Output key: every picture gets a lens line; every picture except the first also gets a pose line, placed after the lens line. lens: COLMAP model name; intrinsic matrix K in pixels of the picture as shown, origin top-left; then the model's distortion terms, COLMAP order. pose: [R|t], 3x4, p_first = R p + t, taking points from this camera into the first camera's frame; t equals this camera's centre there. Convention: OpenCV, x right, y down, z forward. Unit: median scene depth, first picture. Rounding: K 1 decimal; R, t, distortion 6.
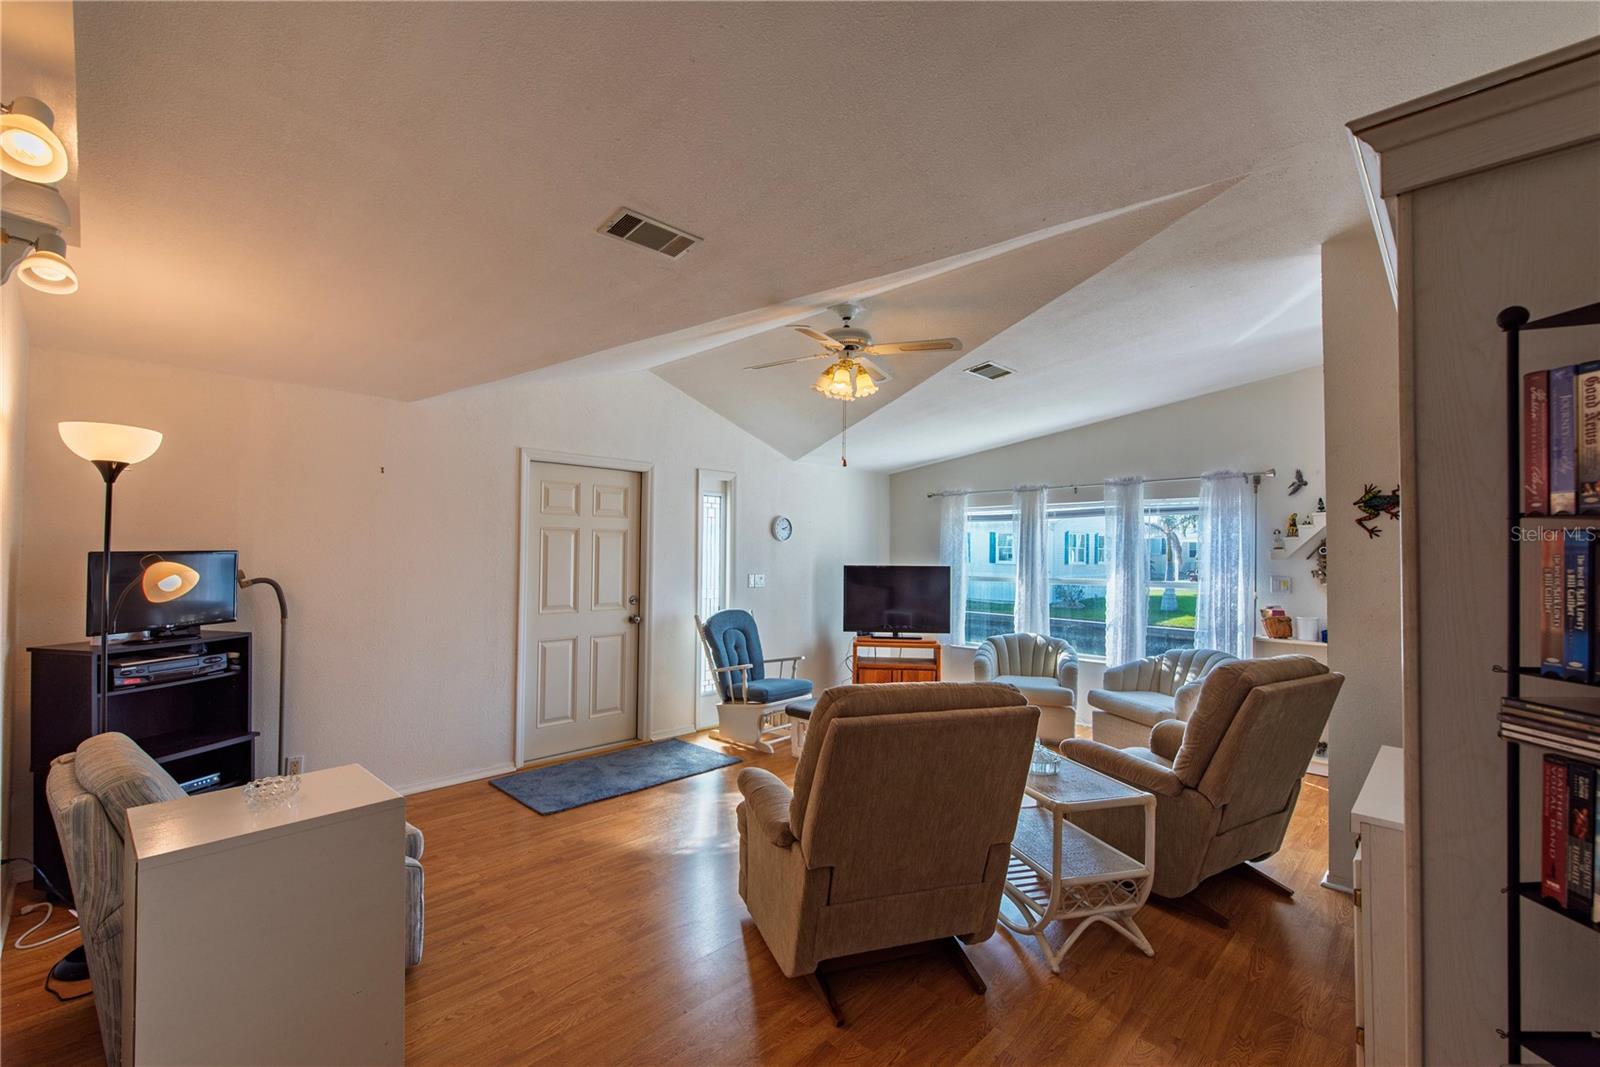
lens RADIAL K [[685.7, 0, 800.6], [0, 685.7, 541.8], [0, 0, 1]] dist [-0.002283, 0.000513]
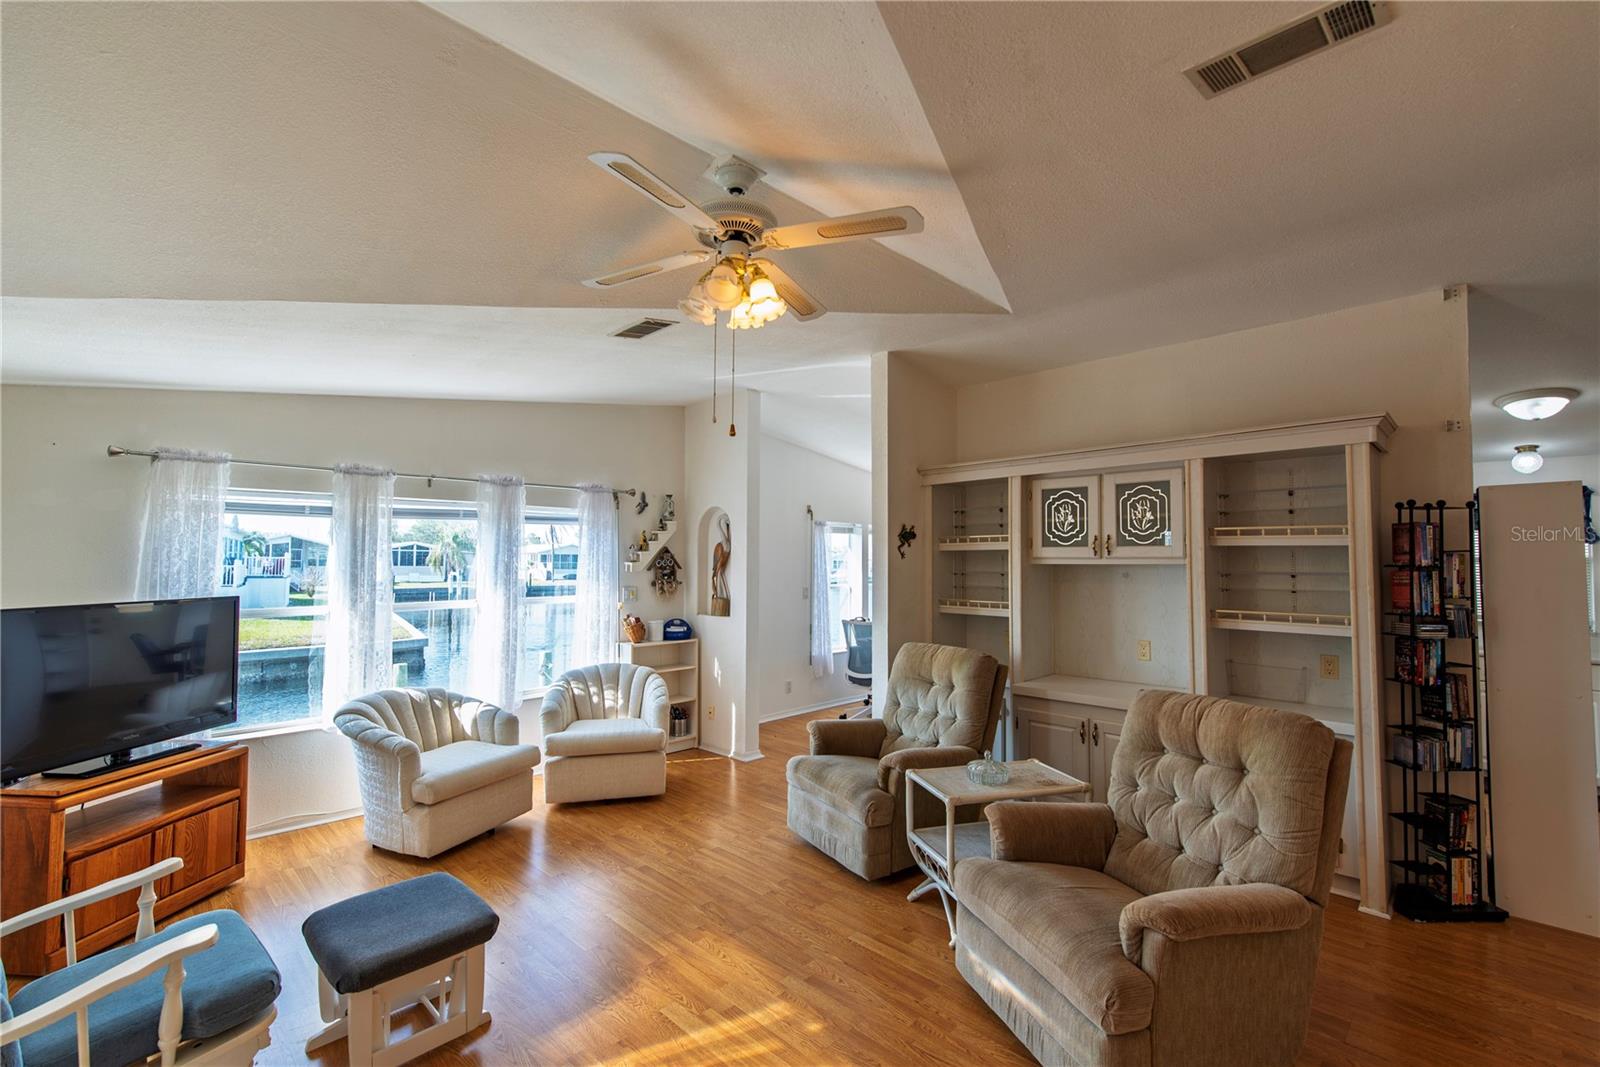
lens RADIAL K [[685.7, 0, 800.7], [0, 685.7, 533.2], [0, 0, 1]] dist [-0.002283, 0.000513]
pose [[0.003025, 0.029001, 0.999575, -0.355776], [-0.019217, 0.999396, -0.028938, -0.007614], [-0.999811, -0.019121, 0.003581, 0.637248]]
